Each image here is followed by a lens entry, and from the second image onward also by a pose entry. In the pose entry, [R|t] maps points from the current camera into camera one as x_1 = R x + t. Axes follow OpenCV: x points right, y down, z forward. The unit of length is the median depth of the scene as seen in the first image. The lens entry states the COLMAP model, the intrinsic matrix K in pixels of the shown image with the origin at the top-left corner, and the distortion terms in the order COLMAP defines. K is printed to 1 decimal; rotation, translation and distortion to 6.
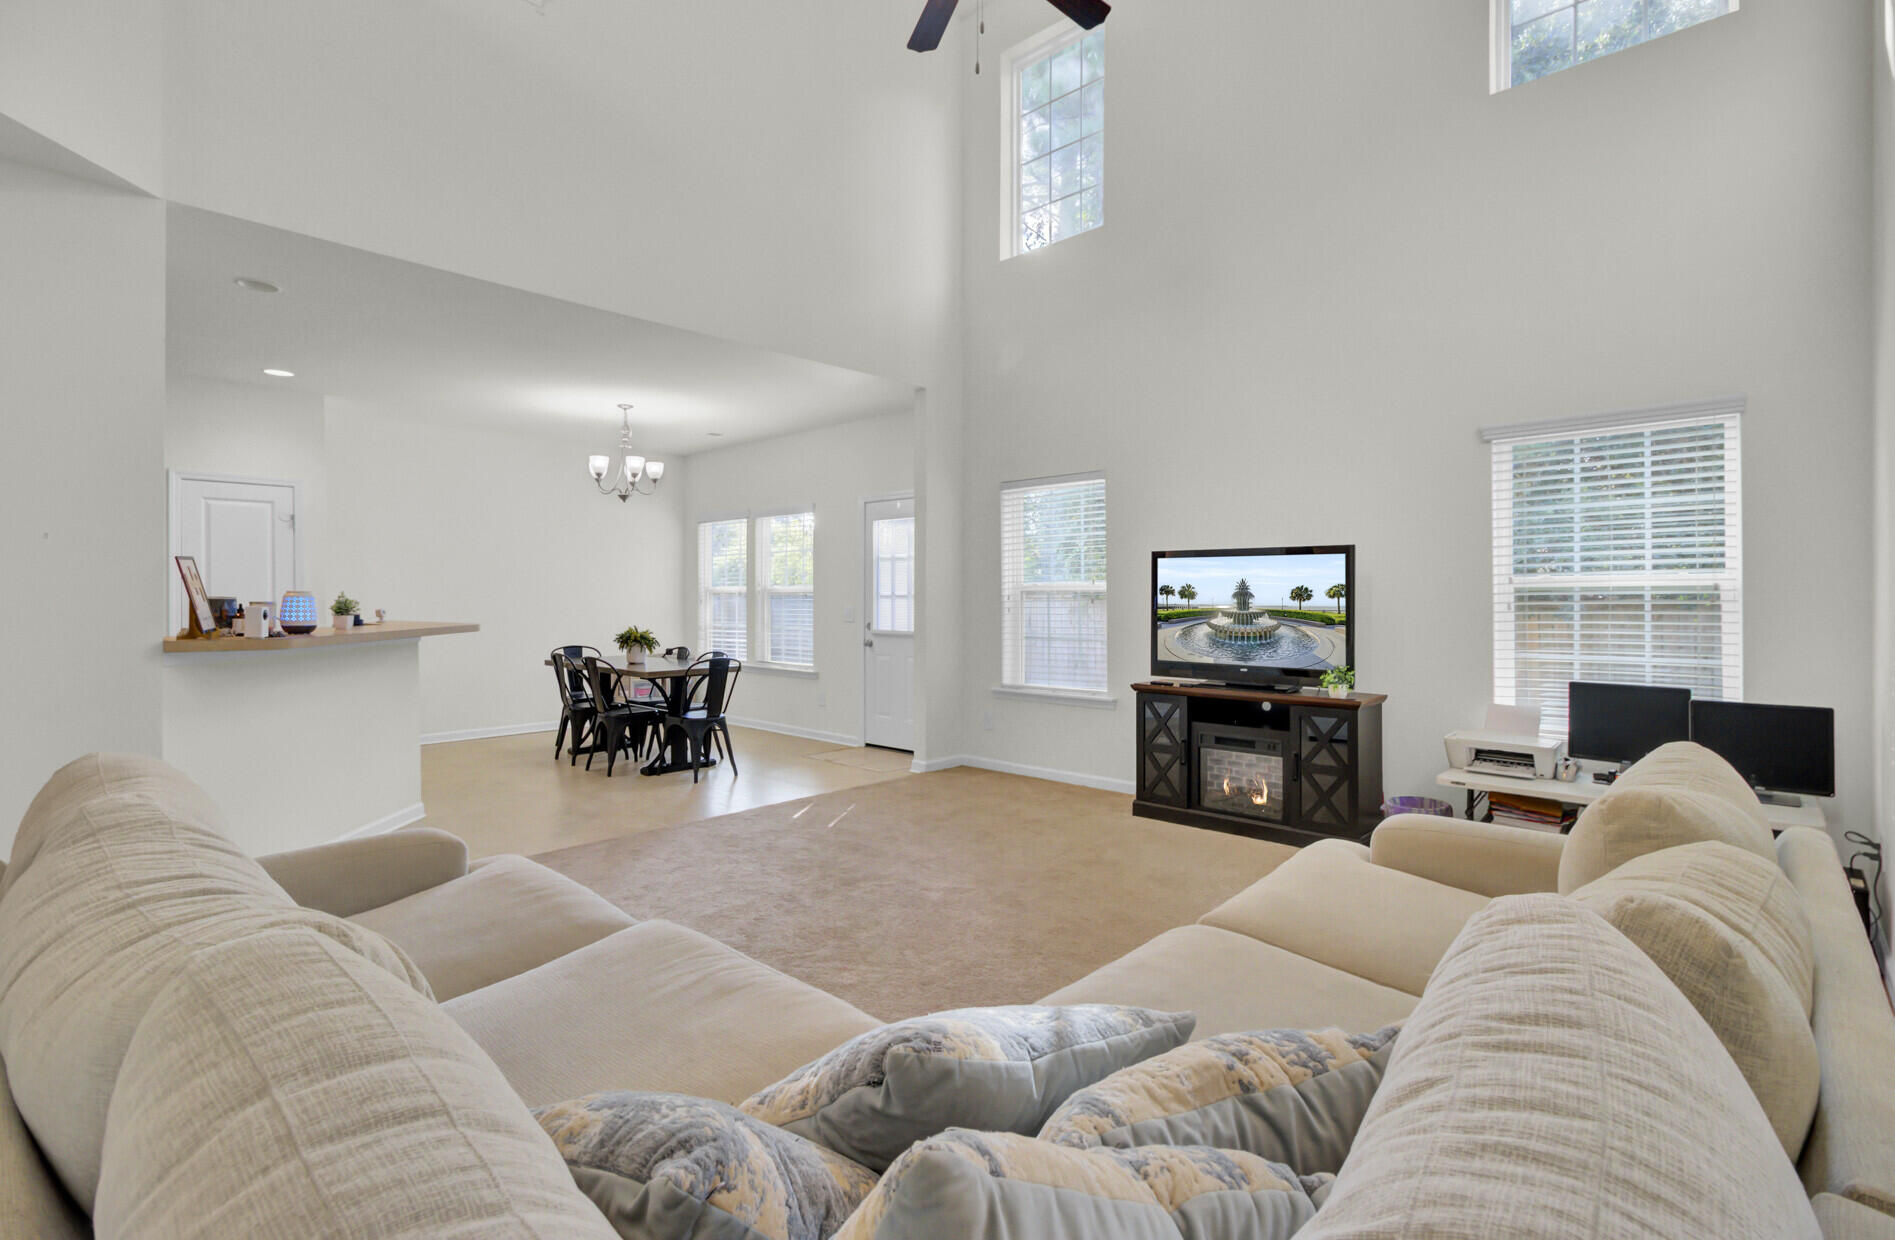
lens RADIAL K [[874.1, 0, 949.4], [0, 874.1, 607.6], [0, 0, 1]] dist [0.001075, 0.001482]
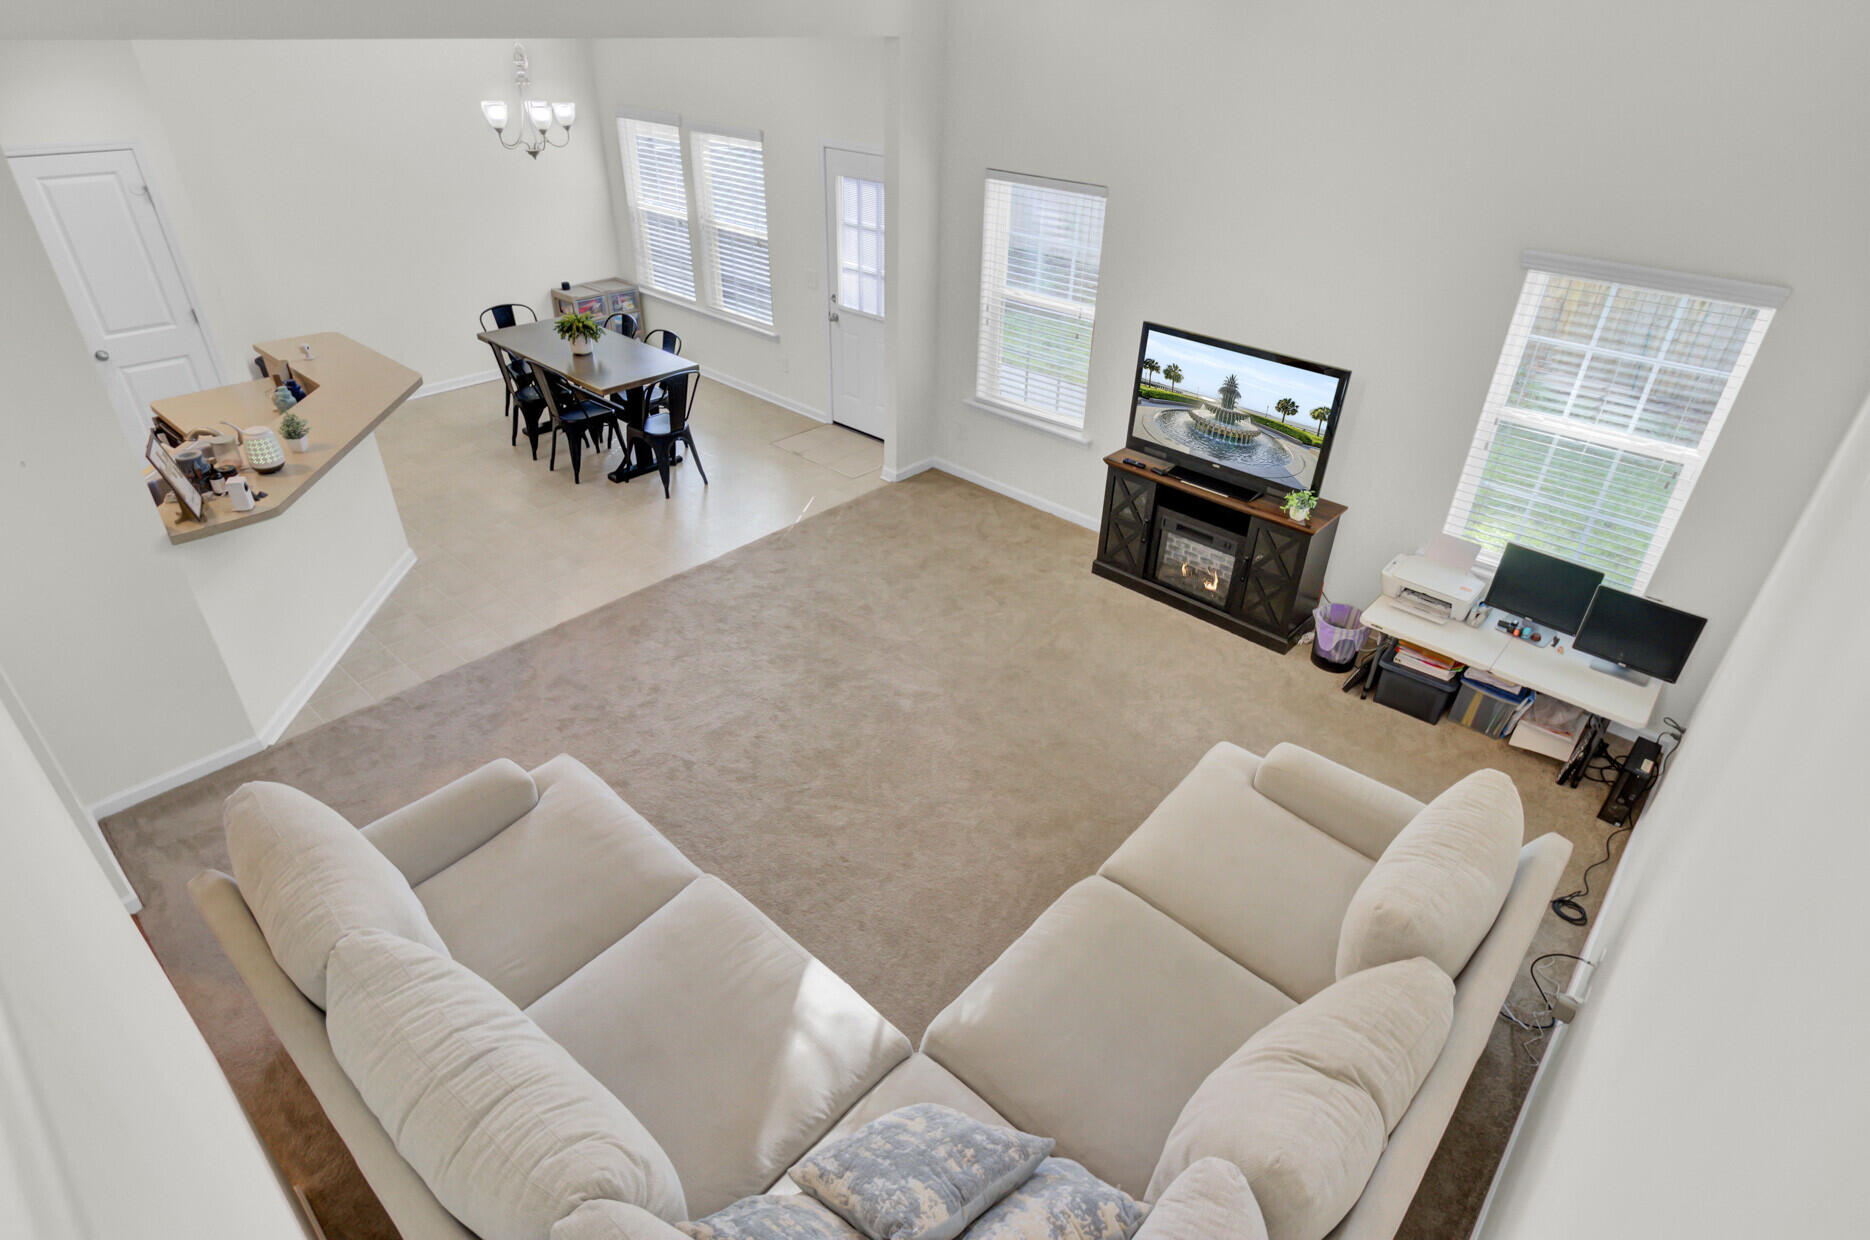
lens RADIAL K [[973.5, 0, 935.0], [0, 973.5, 620.0], [0, 0, 1]] dist [0.000459, -0.000798]
pose [[0.999657, 0.014711, 0.021663, -0.006401], [-0.024053, 0.842885, 0.537557, -0.363390], [-0.010352, -0.537893, 0.842949, -0.028655]]
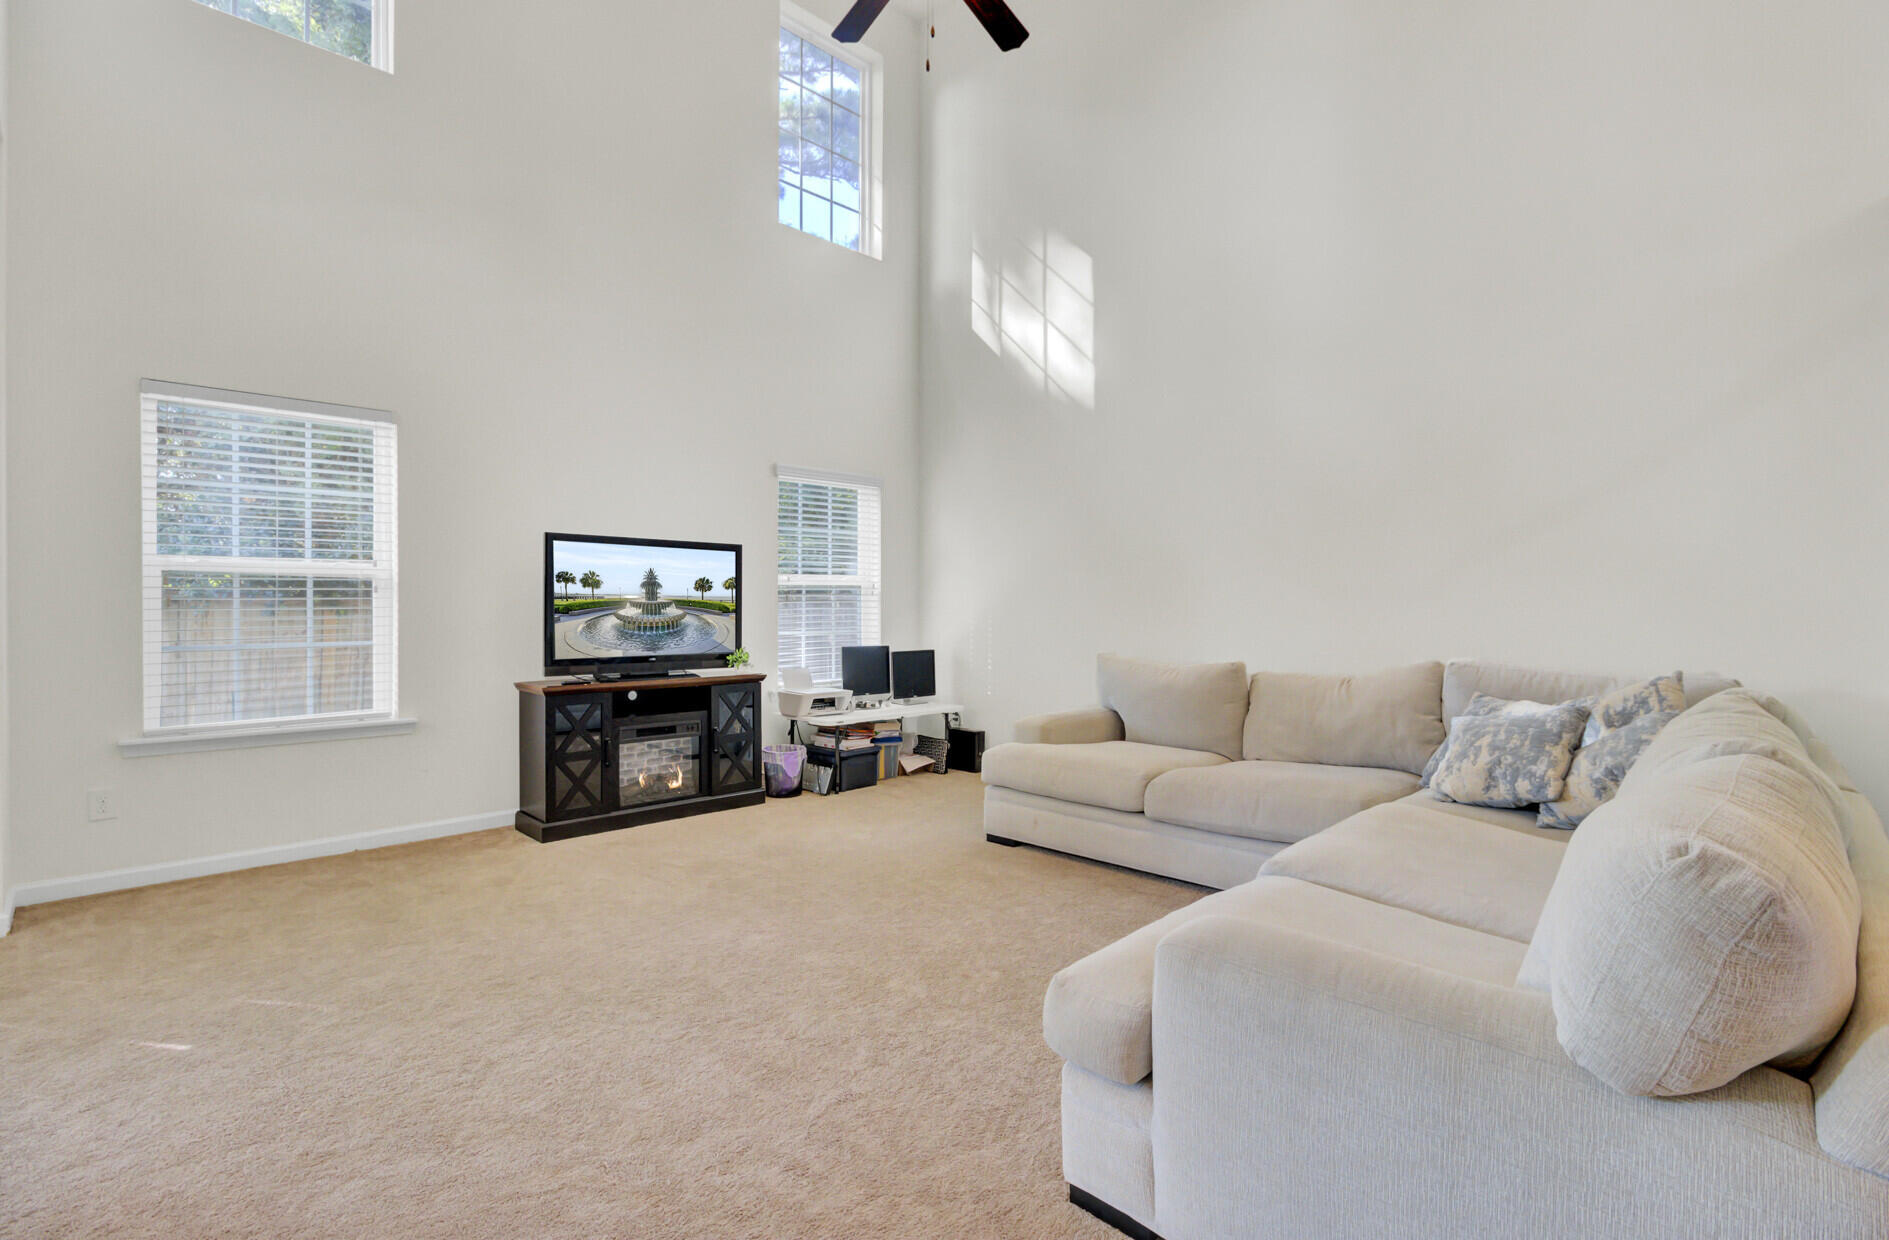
lens RADIAL K [[877.6, 0, 950.1], [0, 877.6, 623.5], [0, 0, 1]] dist [-0.001303, 0.000422]
pose [[0.050763, -0.030505, 0.998245, -0.645365], [-0.005313, 0.999511, 0.030814, -0.002951], [-0.998697, -0.006868, 0.050576, 0.594658]]
